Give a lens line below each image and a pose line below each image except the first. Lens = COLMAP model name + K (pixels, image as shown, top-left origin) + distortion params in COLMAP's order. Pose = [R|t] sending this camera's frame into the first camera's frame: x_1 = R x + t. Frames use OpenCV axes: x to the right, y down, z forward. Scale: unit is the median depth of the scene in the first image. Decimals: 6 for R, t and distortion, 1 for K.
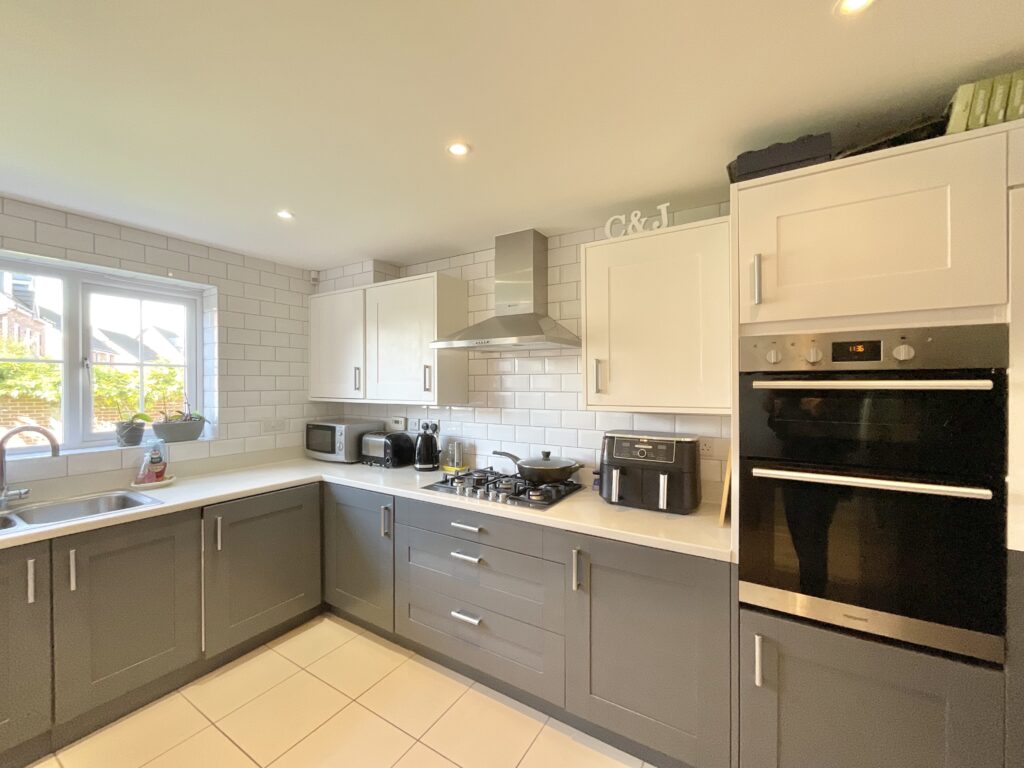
lens RADIAL K [[417.0, 0, 512.0], [0, 417.0, 384.0], [0, 0, 1]] dist [-0.001581, 0.000128]
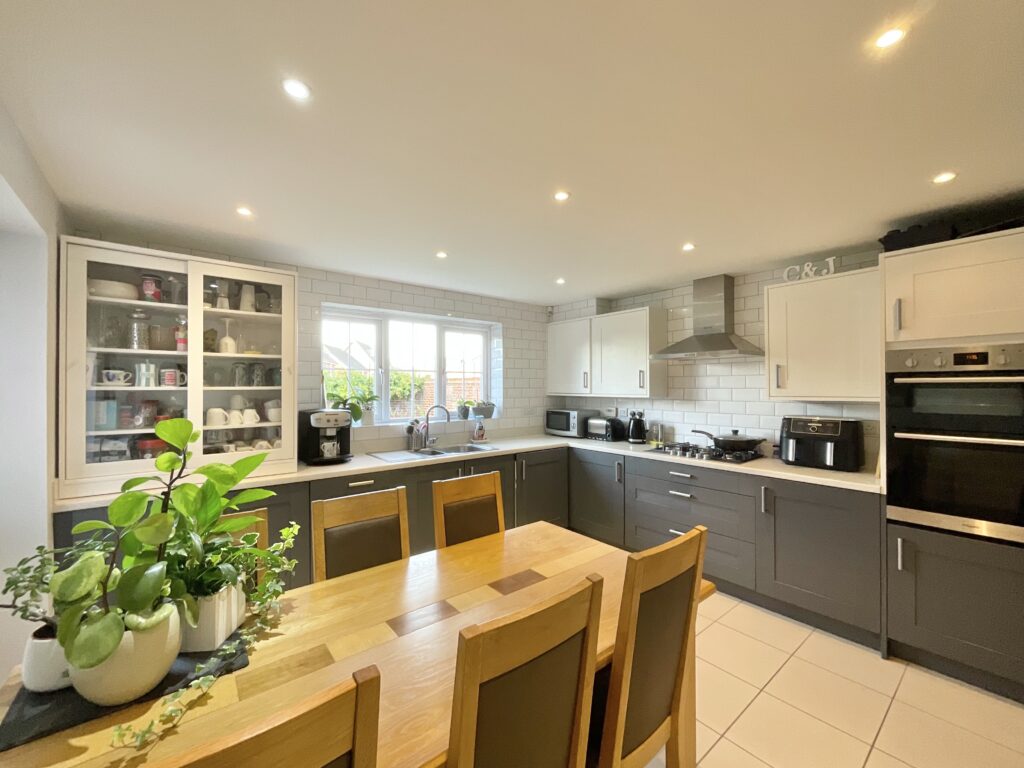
lens RADIAL K [[417.0, 0, 512.0], [0, 417.0, 384.0], [0, 0, 1]] dist [-0.001581, 0.000128]
pose [[0.944871, -0.003110, -0.327427, -0.162997], [0.000857, 0.999975, -0.007025, 0.013979], [0.327440, 0.006357, 0.944850, -0.564472]]
